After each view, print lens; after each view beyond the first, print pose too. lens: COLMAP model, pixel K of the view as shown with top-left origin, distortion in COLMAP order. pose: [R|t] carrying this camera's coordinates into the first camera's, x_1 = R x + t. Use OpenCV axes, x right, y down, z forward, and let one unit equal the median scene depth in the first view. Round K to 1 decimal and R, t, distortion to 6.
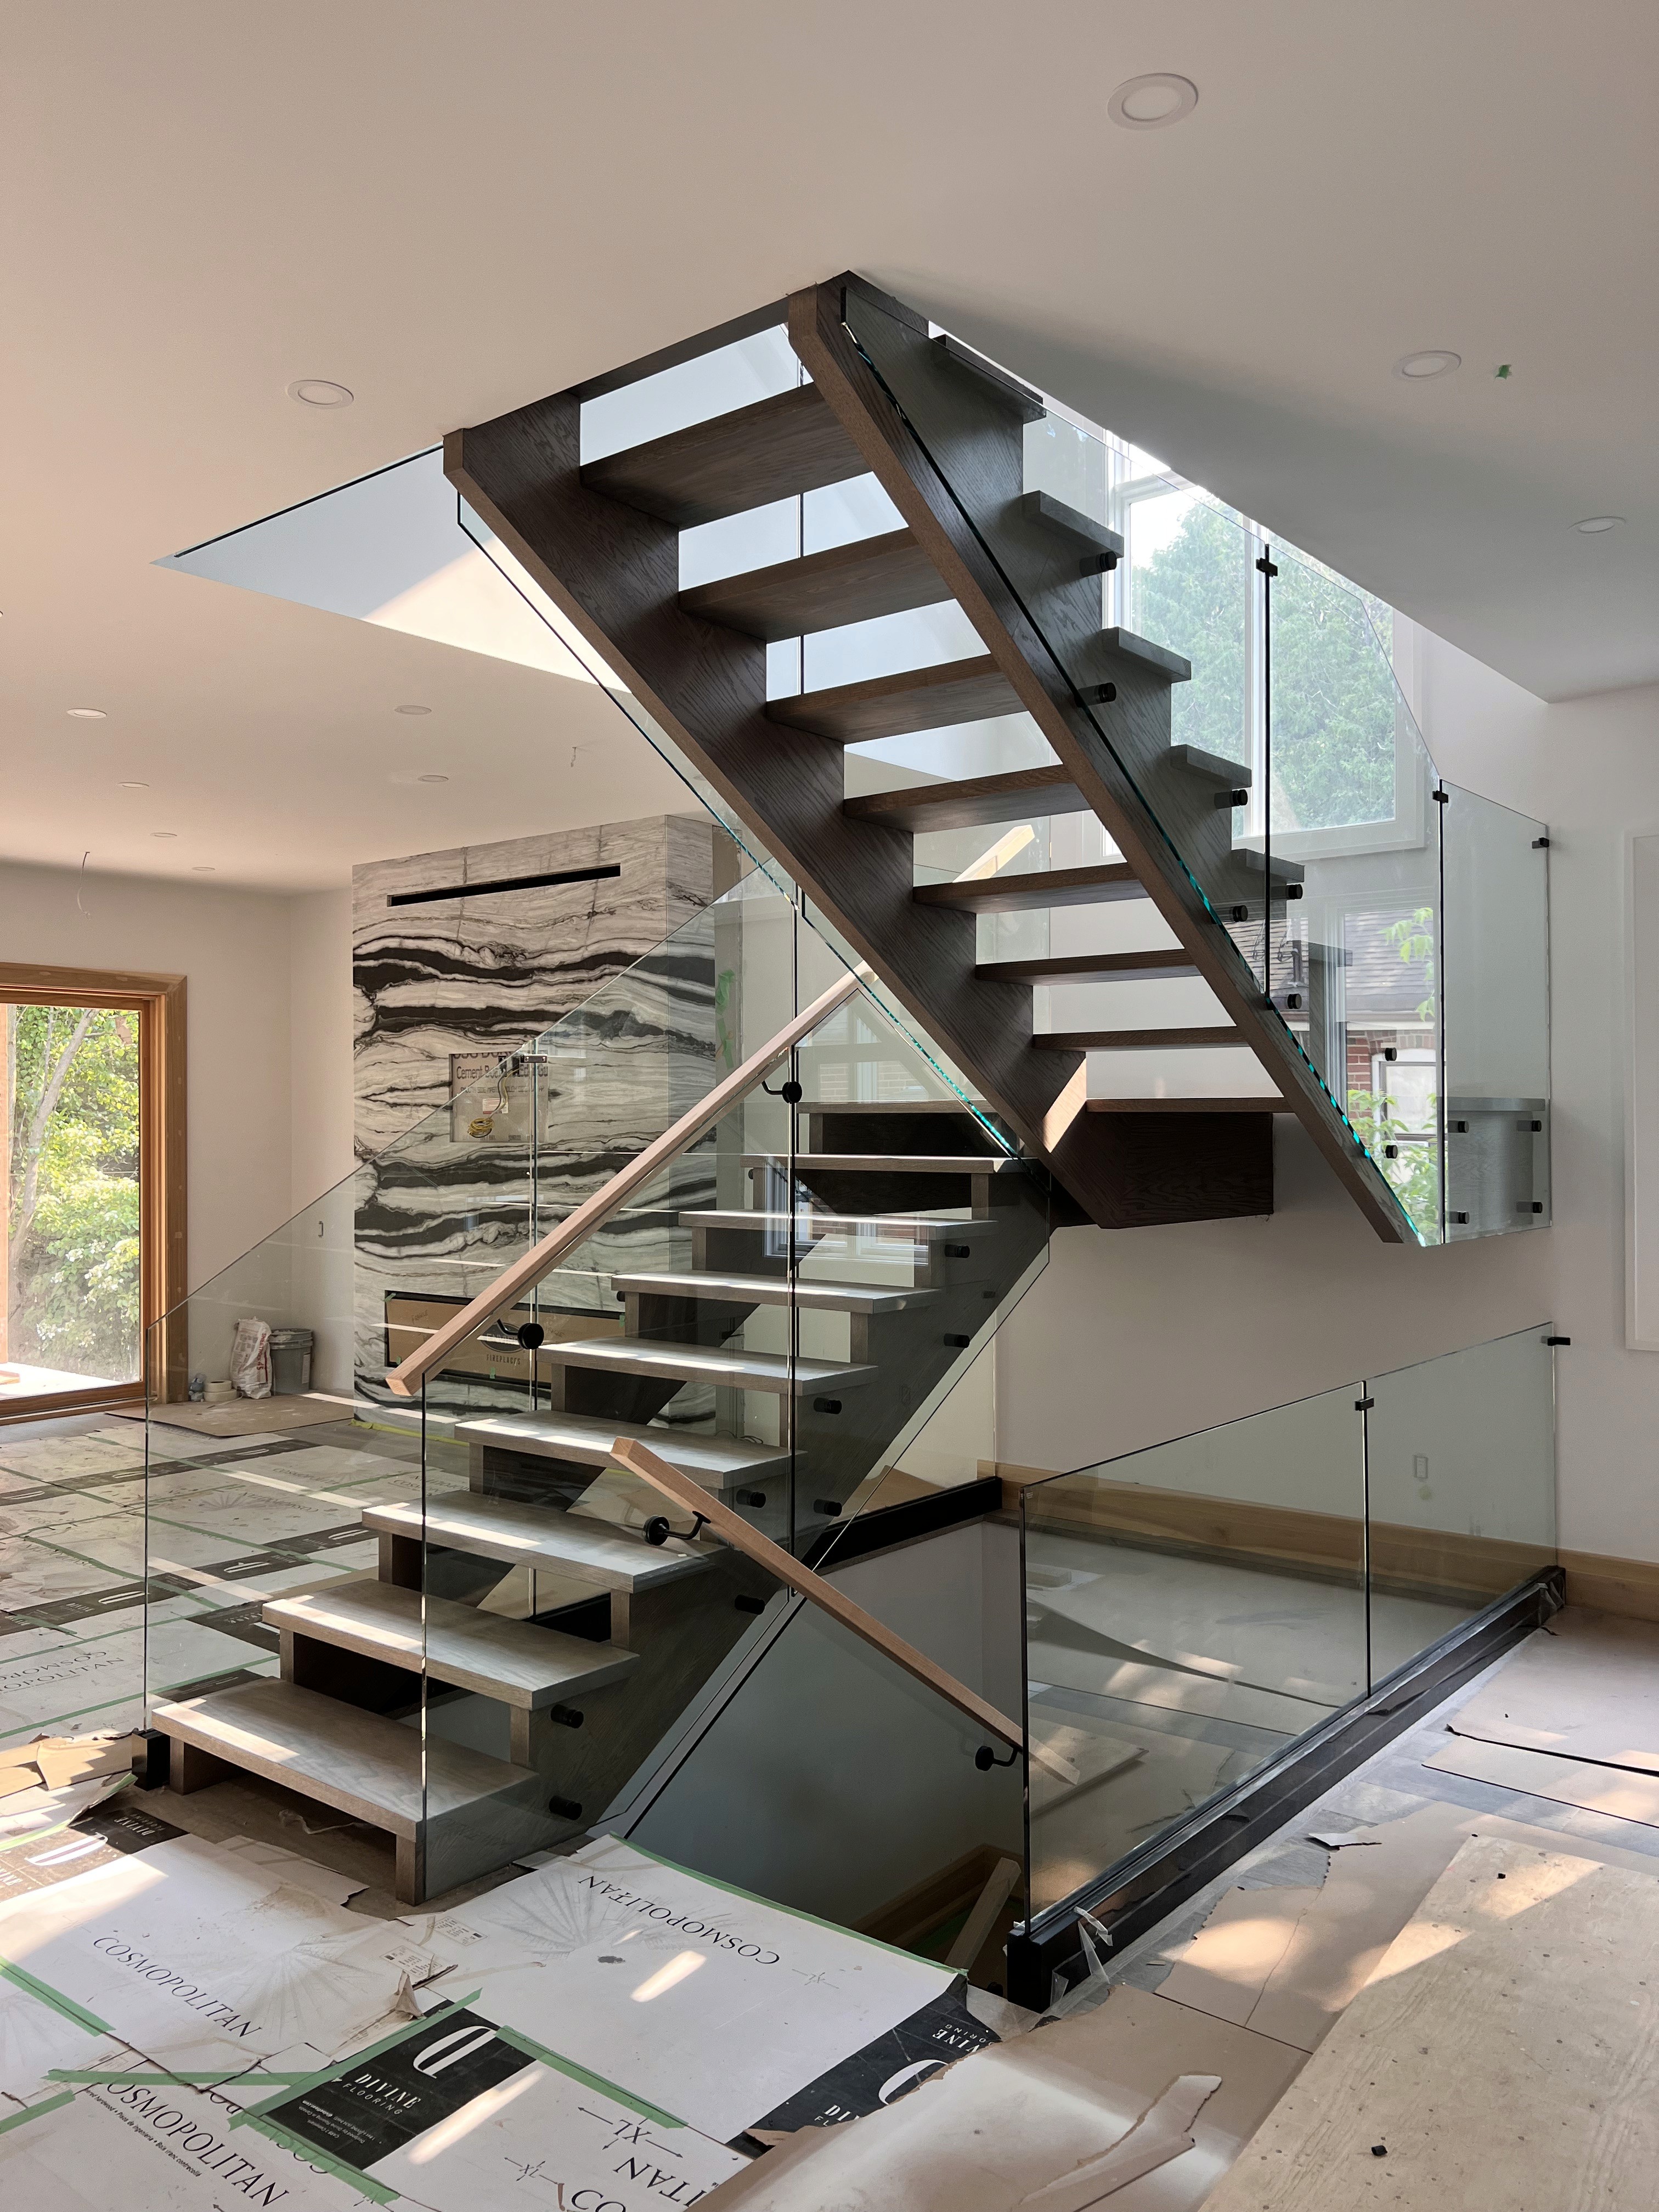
lens RADIAL K [[1660.9, 0, 829.5], [0, 1660.9, 1106.0], [0, 0, 1]] dist [0.027306, -0.009530]
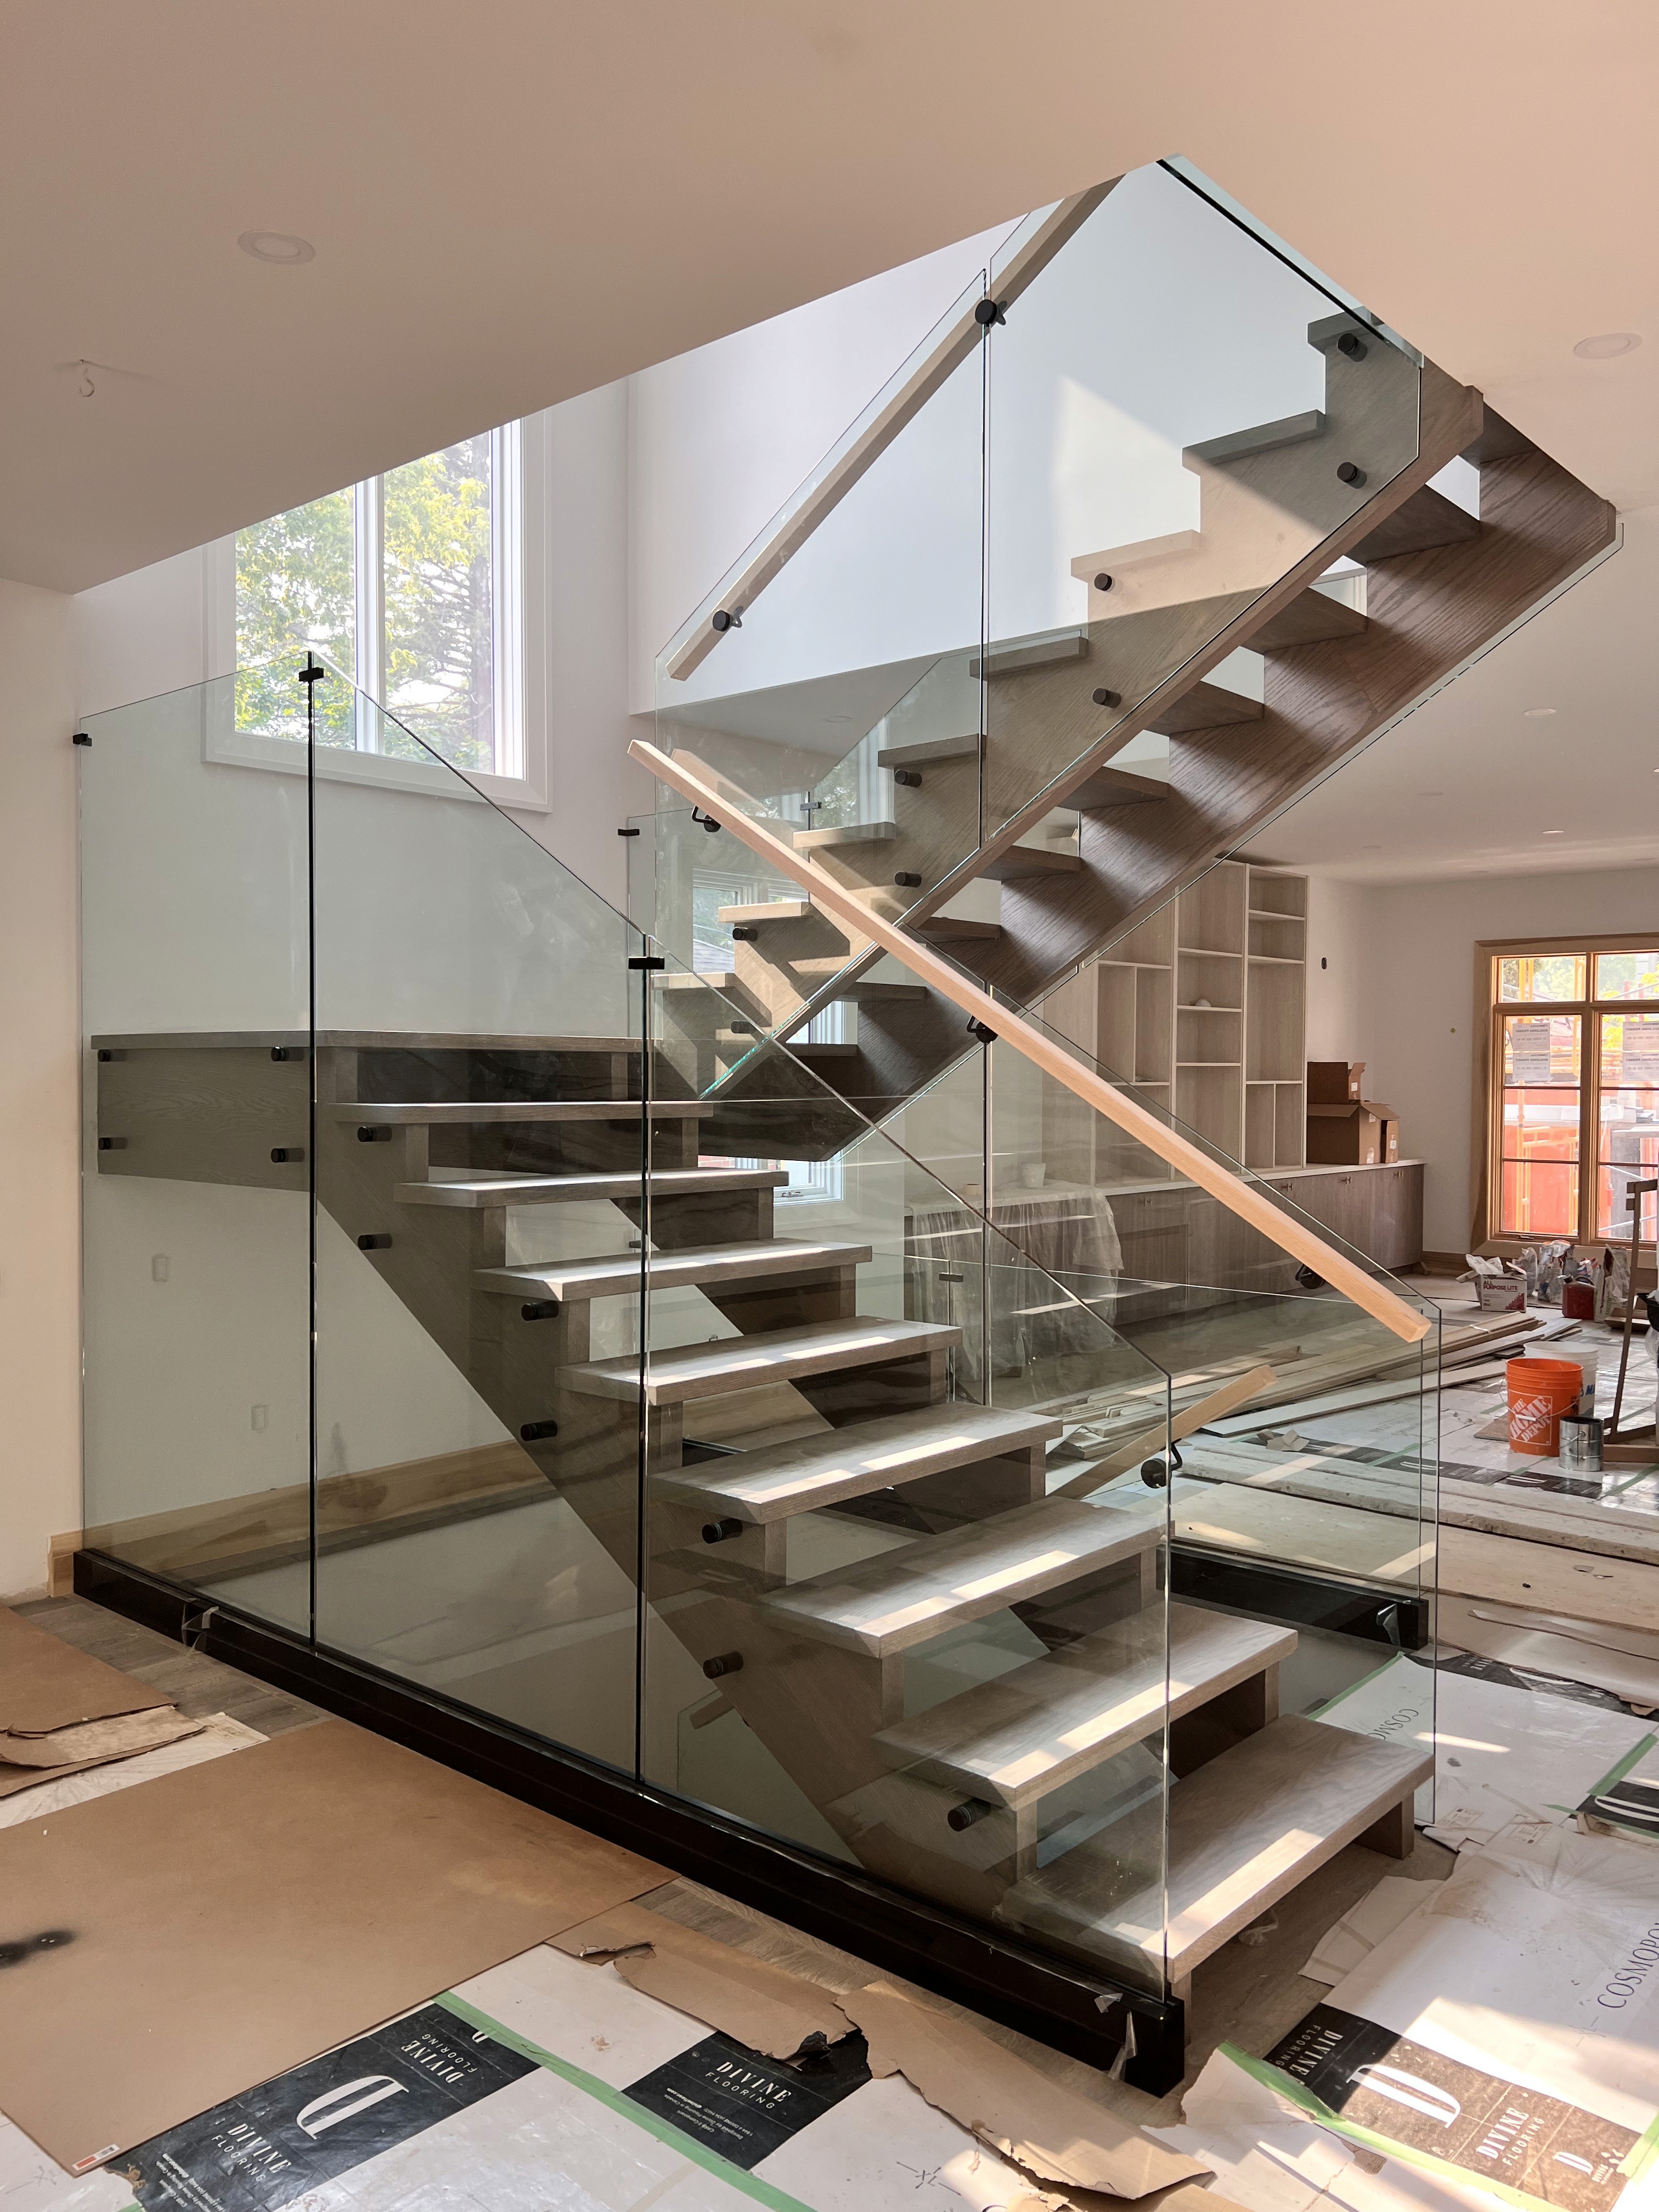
lens RADIAL K [[1708.2, 0, 829.5], [0, 1708.2, 1106.0], [0, 0, 1]] dist [0.000723, 0.011799]
pose [[0.025698, -0.018071, 0.999506, -1.171340], [-0.009560, 0.999786, 0.018322, 0.026436], [-0.999624, -0.010026, 0.025520, 1.237324]]
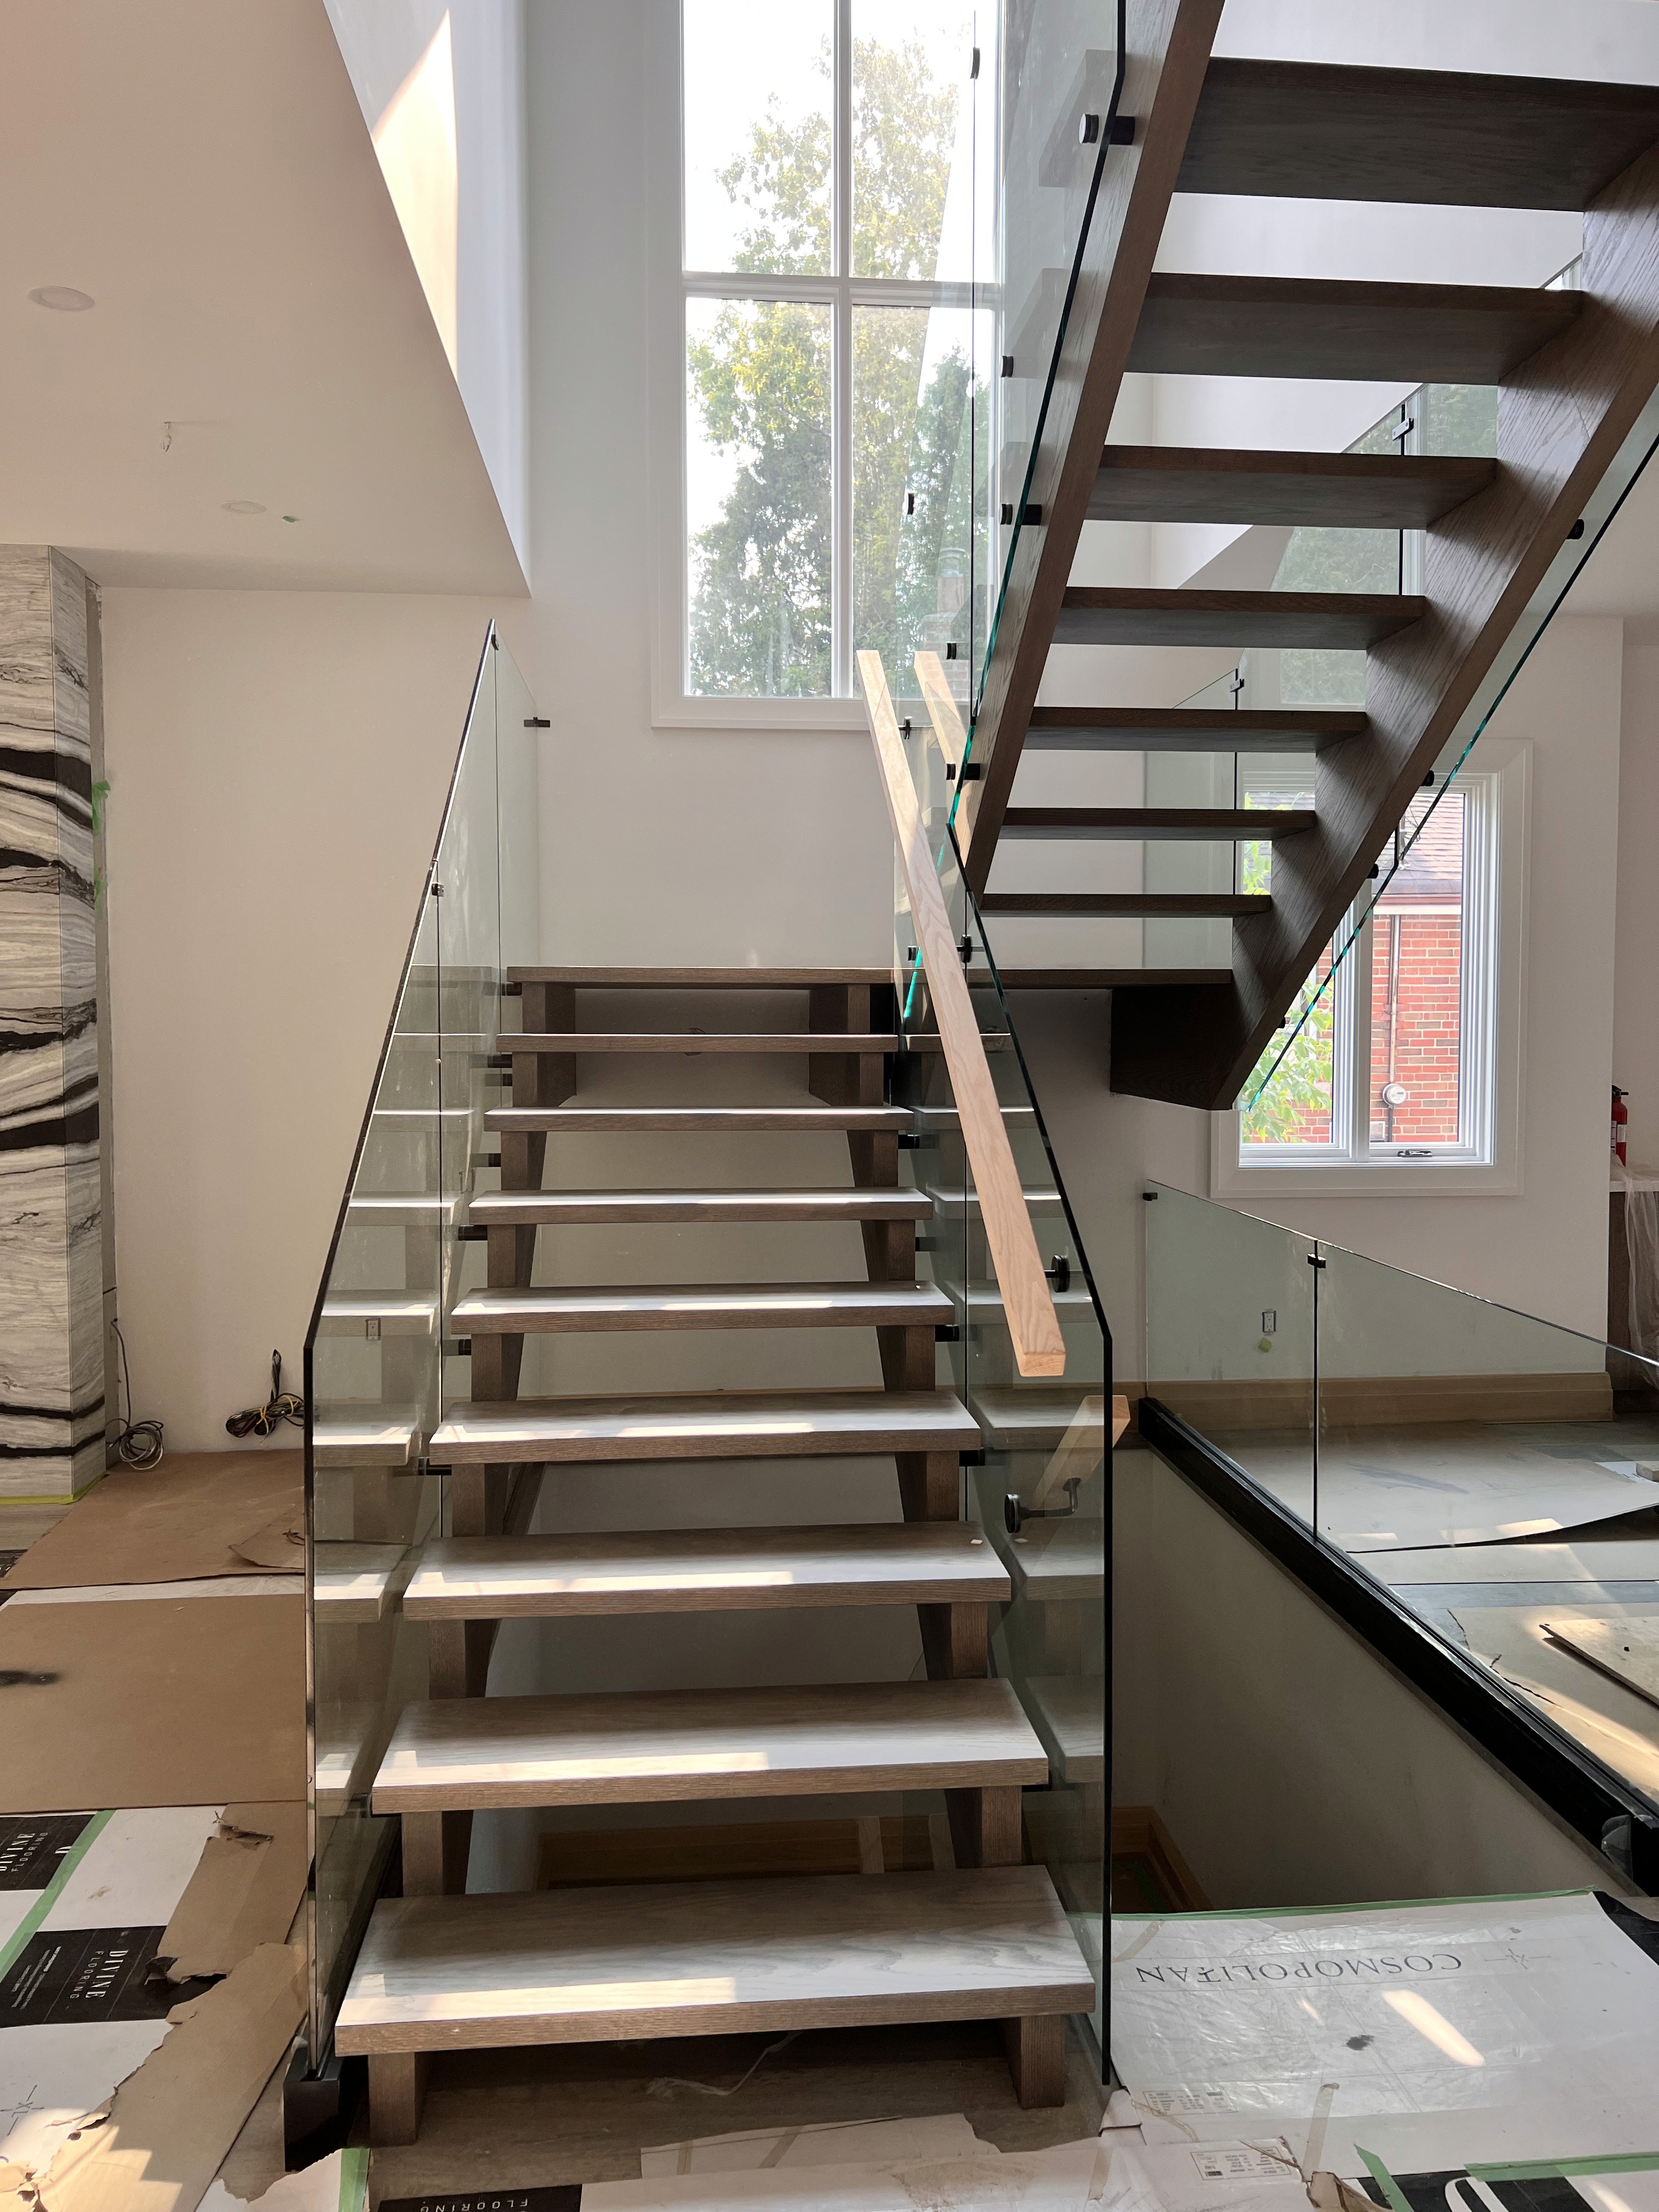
lens RADIAL K [[1670.7, 0, 826.3], [0, 1670.7, 1089.5], [0, 0, 1]] dist [0.001342, -0.008126]
pose [[0.713446, -0.026247, 0.700218, -0.726911], [-0.005039, 0.999080, 0.042584, 0.037145], [-0.700692, -0.033910, 0.712658, 0.560447]]
